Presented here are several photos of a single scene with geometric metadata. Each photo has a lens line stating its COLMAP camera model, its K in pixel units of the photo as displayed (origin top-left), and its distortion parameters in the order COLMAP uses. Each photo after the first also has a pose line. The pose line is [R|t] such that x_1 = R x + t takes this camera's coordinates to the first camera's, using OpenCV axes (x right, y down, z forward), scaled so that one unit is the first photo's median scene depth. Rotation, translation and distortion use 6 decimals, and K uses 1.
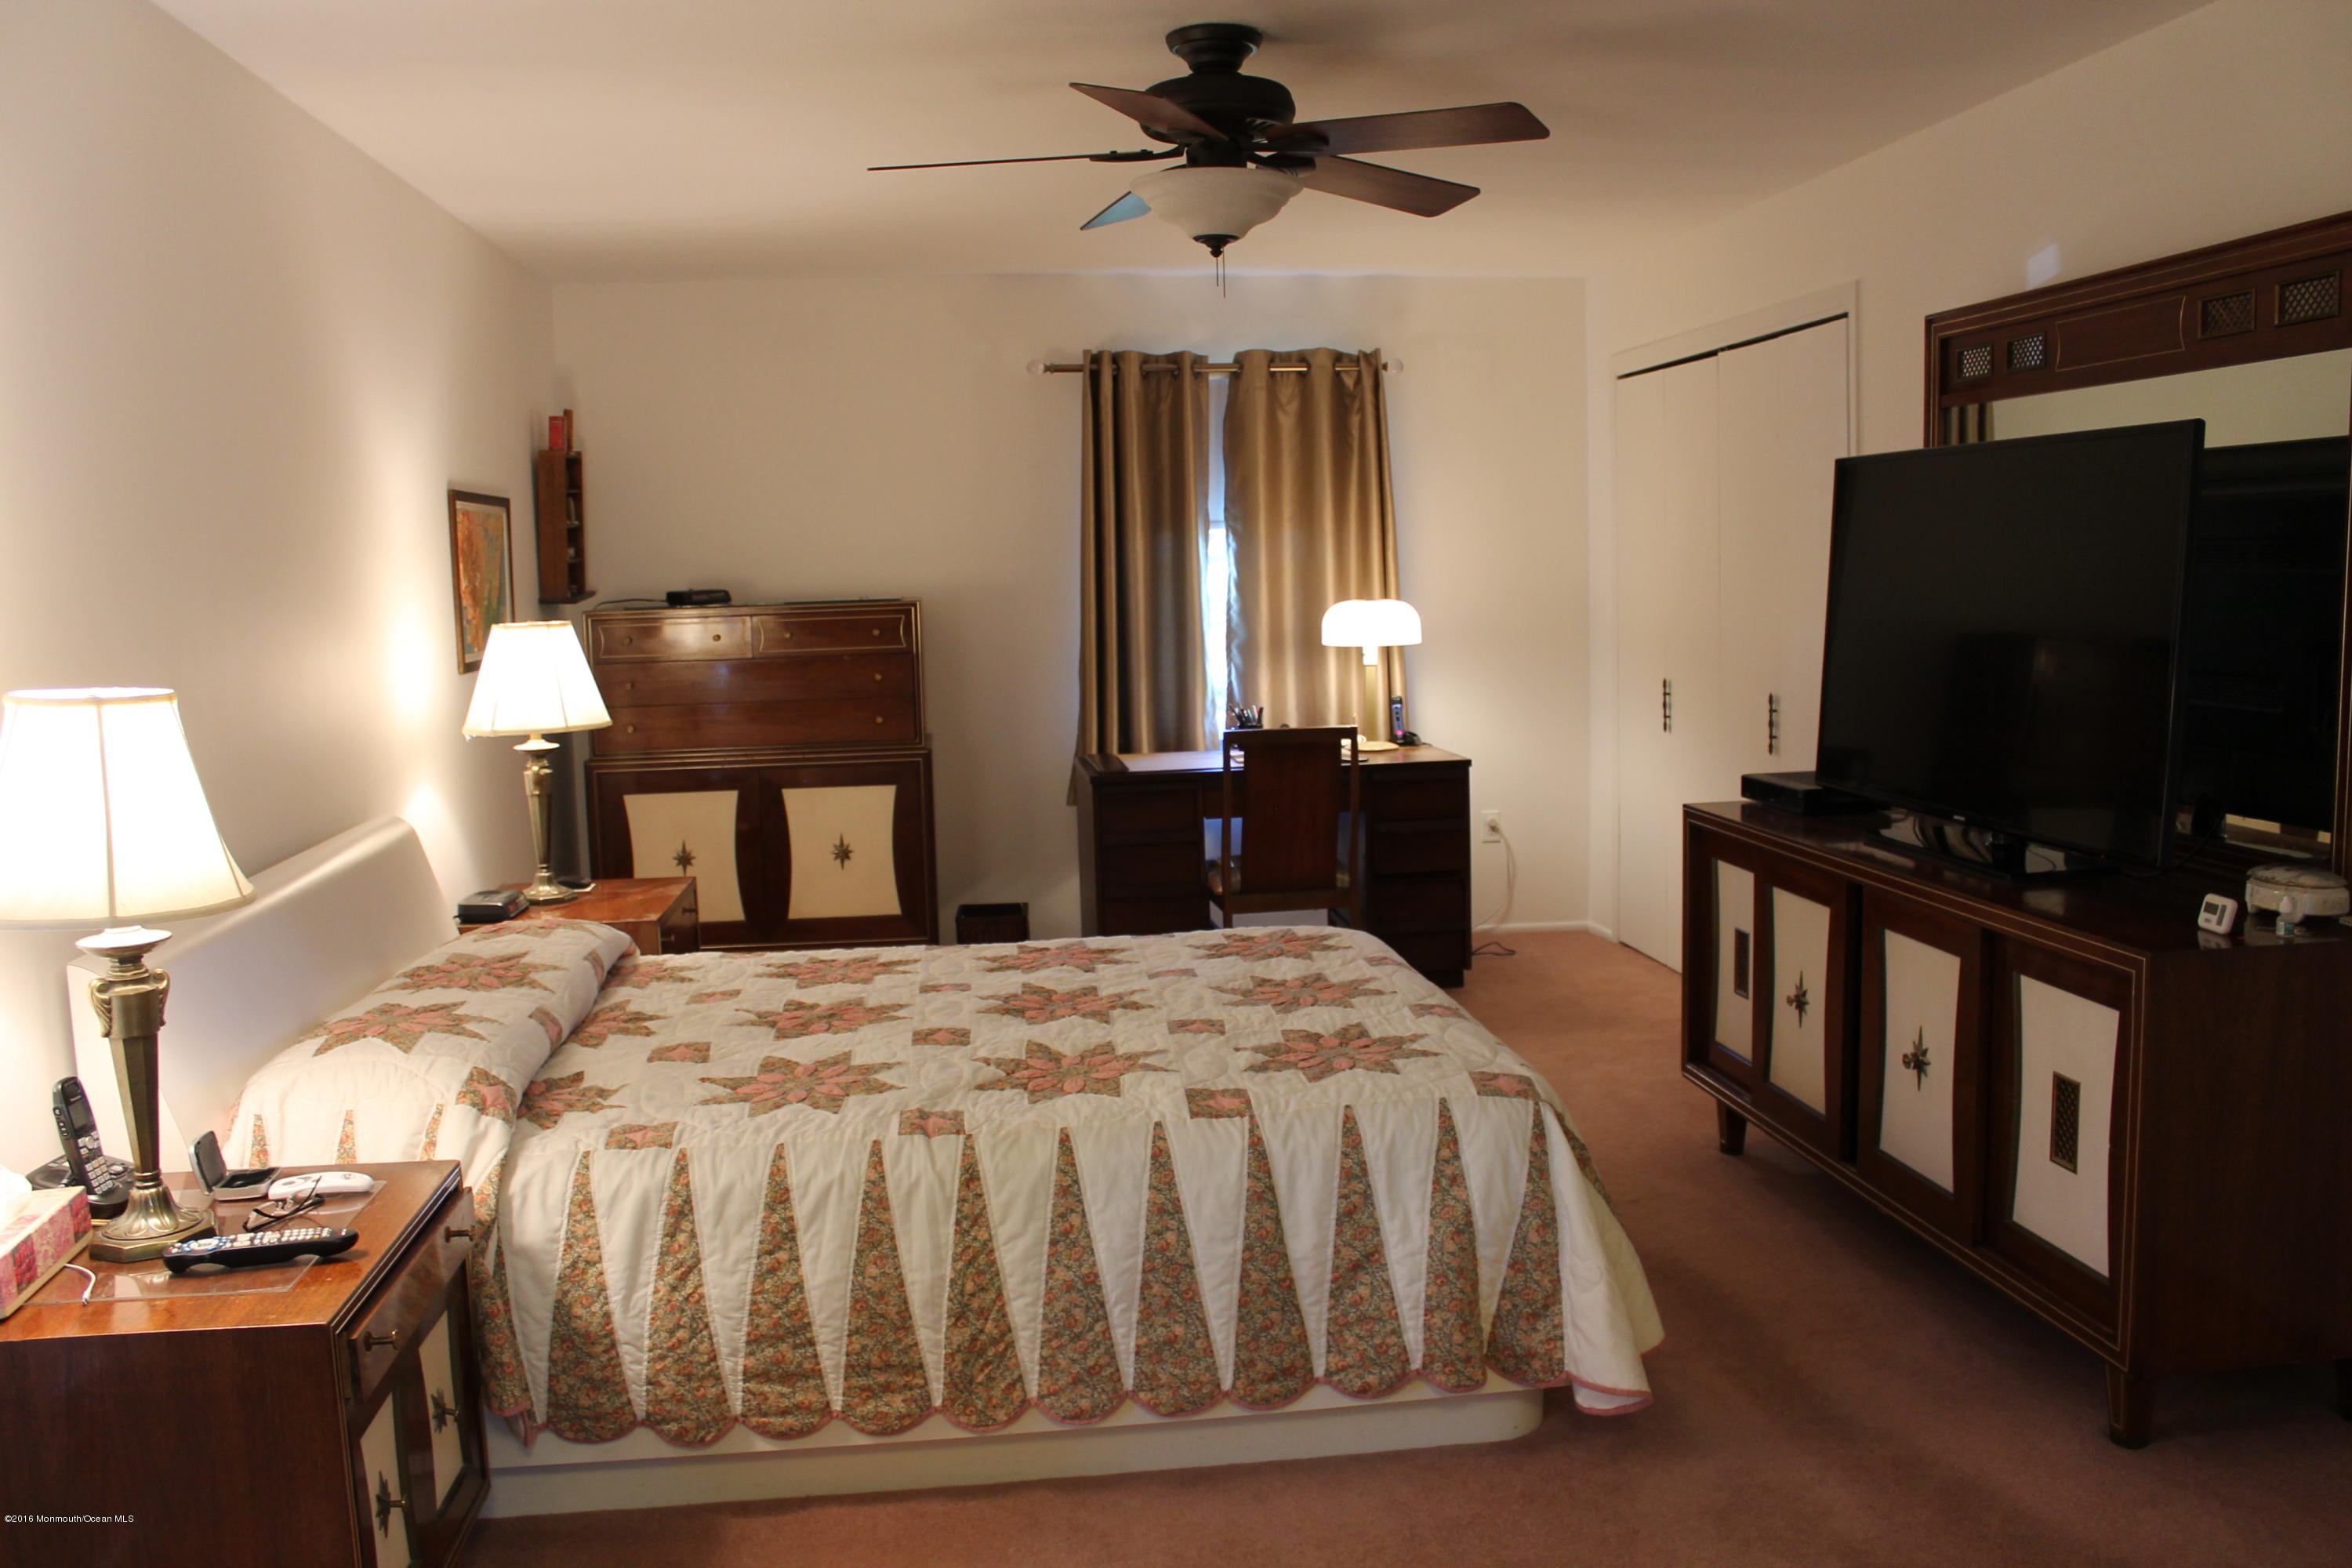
lens RADIAL K [[1976.4, 0, 1187.5], [0, 1976.4, 795.7], [0, 0, 1]] dist [-0.160993, 0.136349]
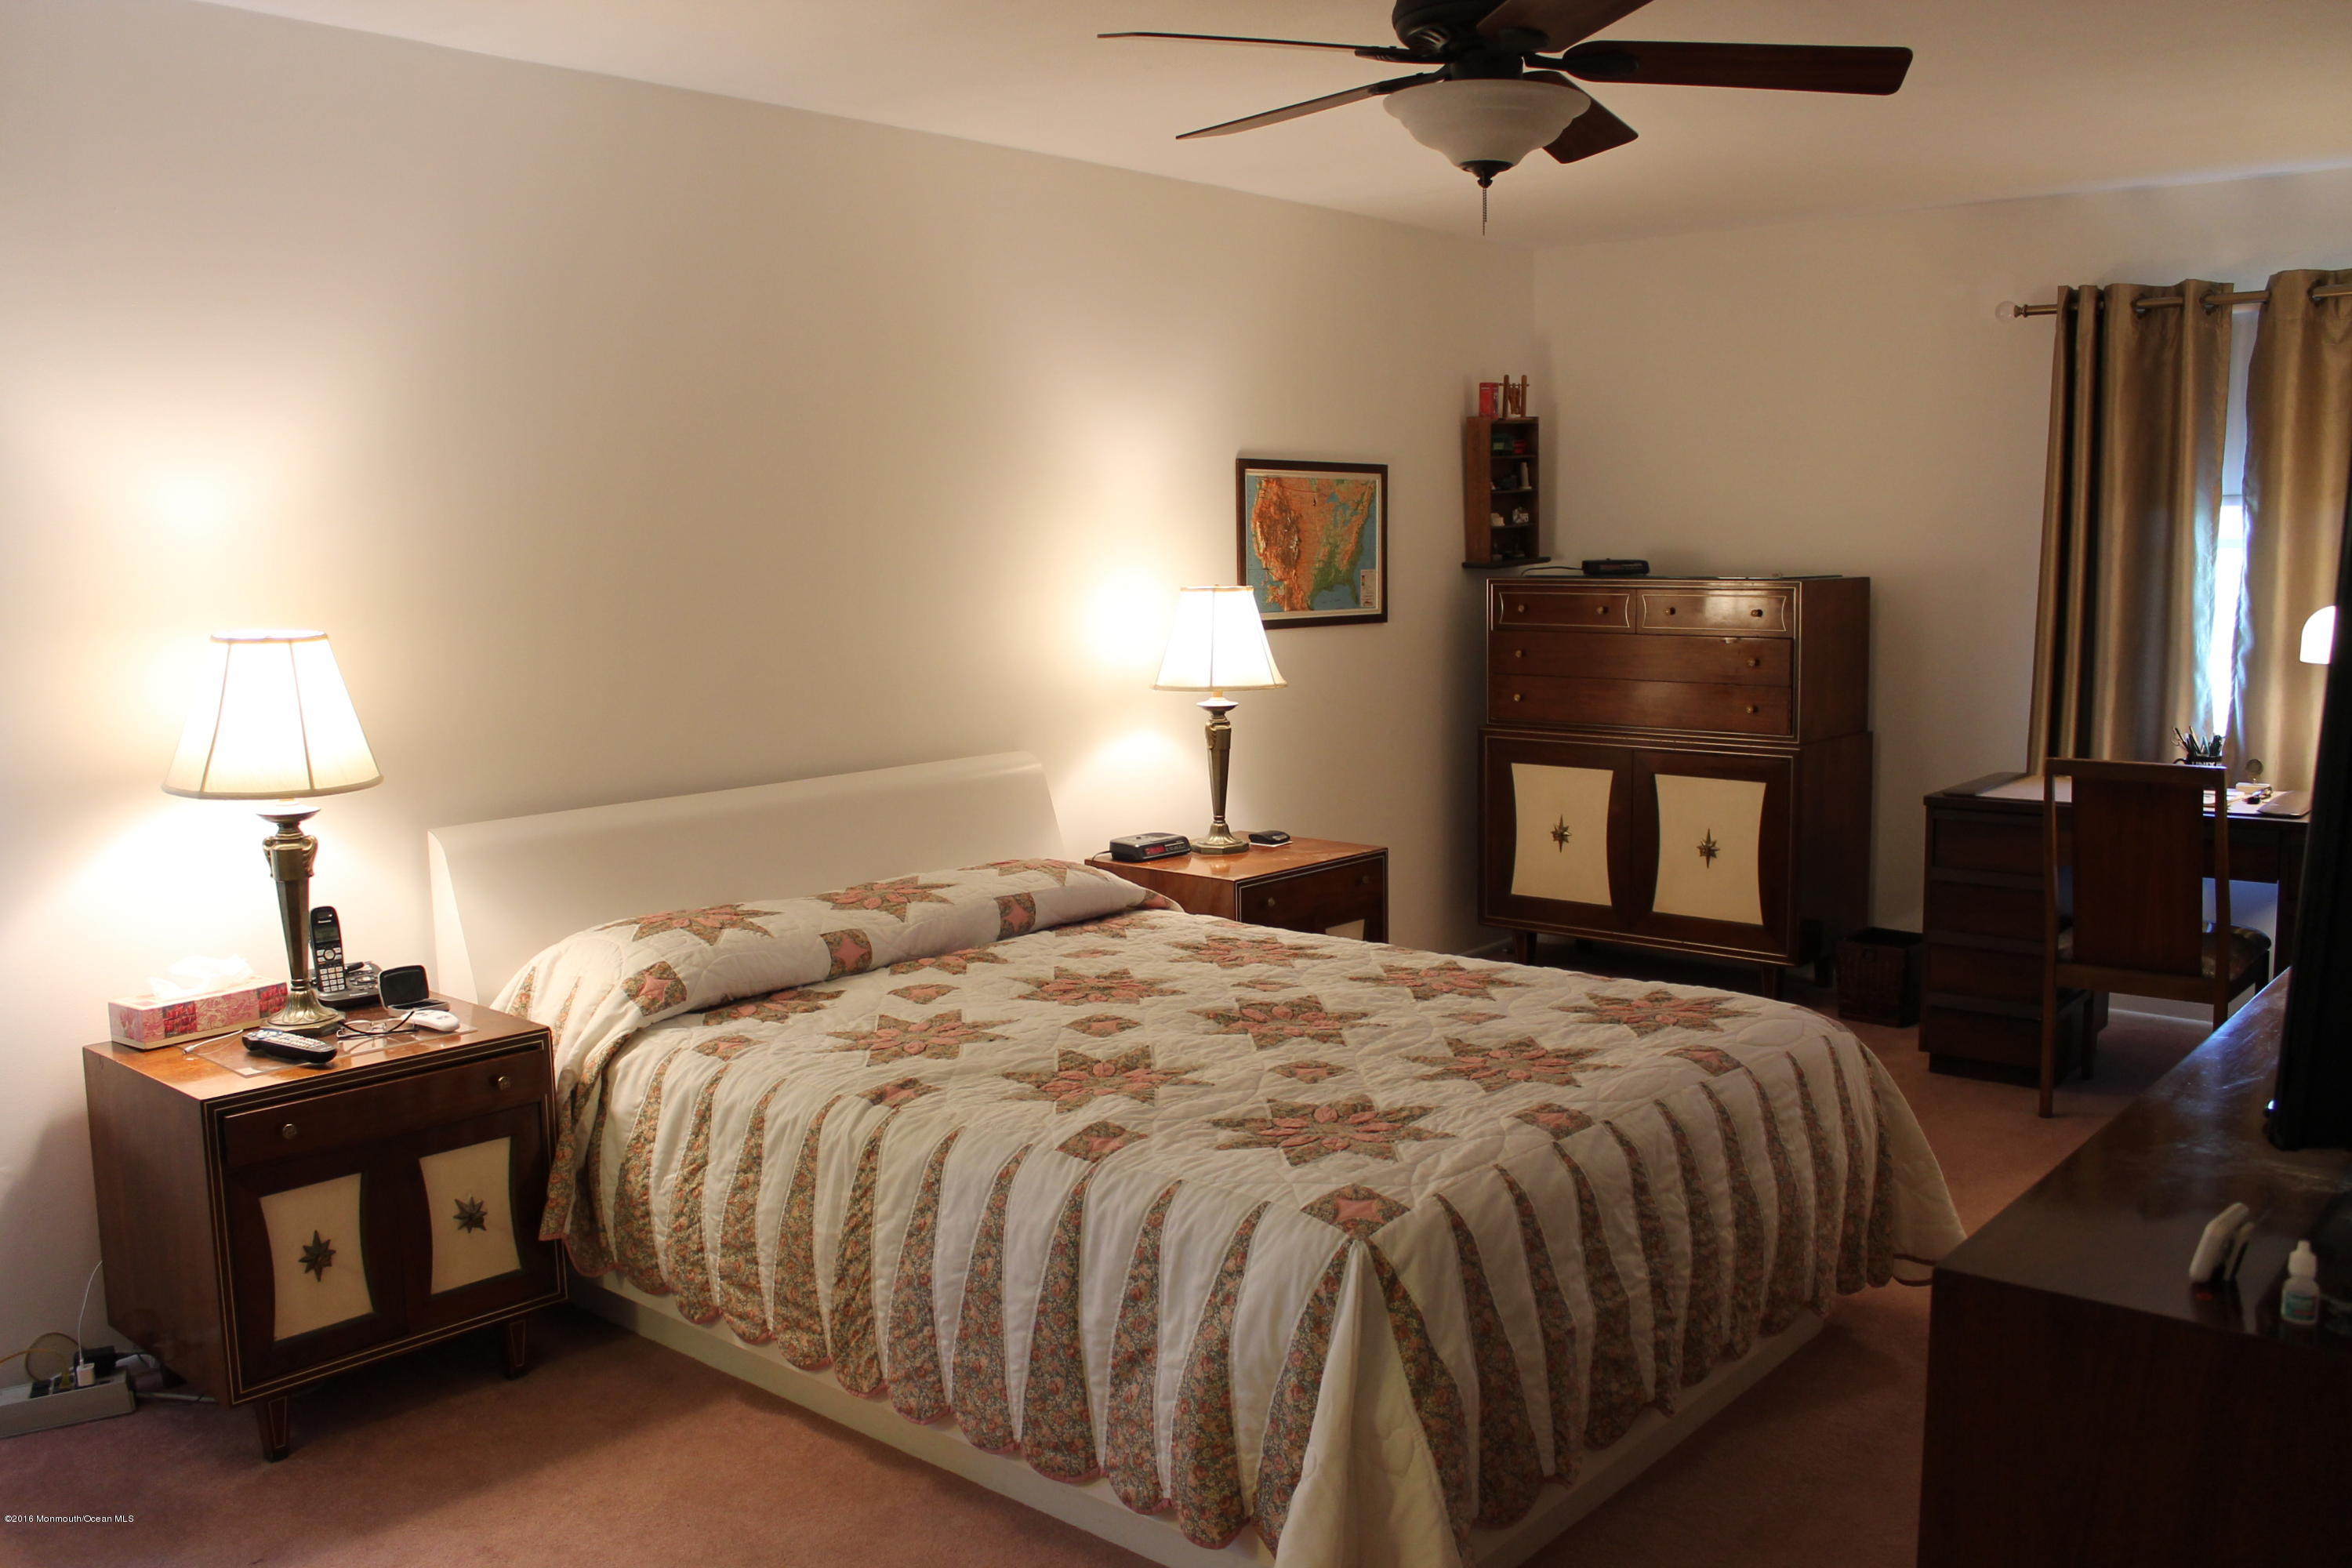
lens RADIAL K [[1976.4, 0, 1184.0], [0, 1976.4, 787.8], [0, 0, 1]] dist [-0.160993, 0.136349]
pose [[0.663976, 0.107344, -0.740009, 0.727895], [-0.093331, 0.993800, 0.060417, -0.069408], [0.741906, 0.028950, 0.669878, 0.428883]]
